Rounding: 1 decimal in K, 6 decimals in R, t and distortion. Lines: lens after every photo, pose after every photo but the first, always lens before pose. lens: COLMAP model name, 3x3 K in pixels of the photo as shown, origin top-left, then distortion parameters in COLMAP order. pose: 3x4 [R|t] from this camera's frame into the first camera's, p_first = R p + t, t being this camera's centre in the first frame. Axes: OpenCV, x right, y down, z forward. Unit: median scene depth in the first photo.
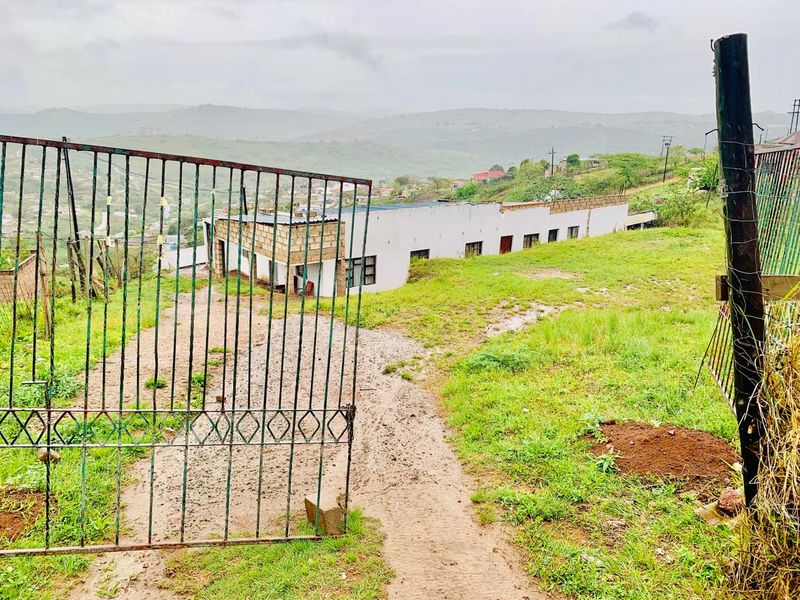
lens RADIAL K [[645.5, 0, 400.1], [0, 645.5, 302.1], [0, 0, 1]] dist [-0.005826, -0.012415]
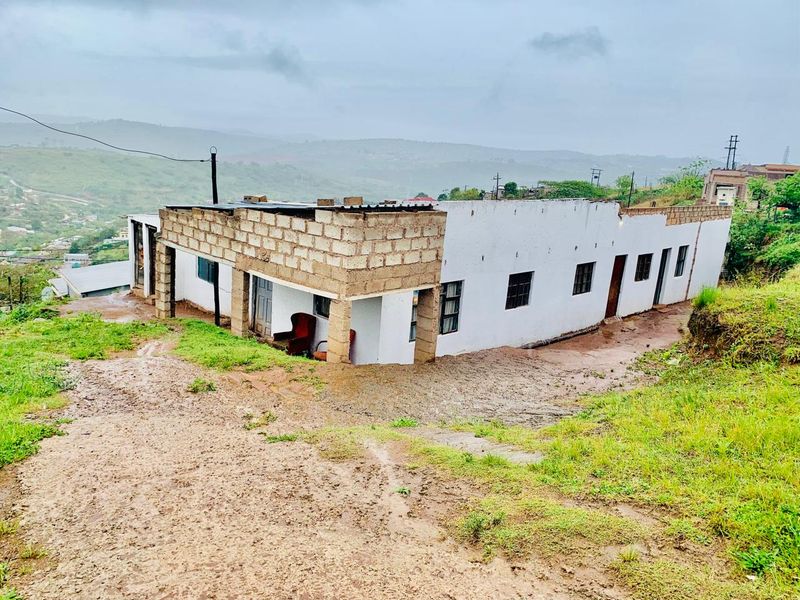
lens RADIAL K [[615.8, 0, 398.1], [0, 615.8, 298.8], [0, 0, 1]] dist [0.000328, -0.007103]
pose [[0.989222, 0.015248, 0.145625, -0.104763], [-0.008687, 0.998923, -0.045582, -0.019761], [-0.146164, 0.043825, 0.988289, 0.296875]]
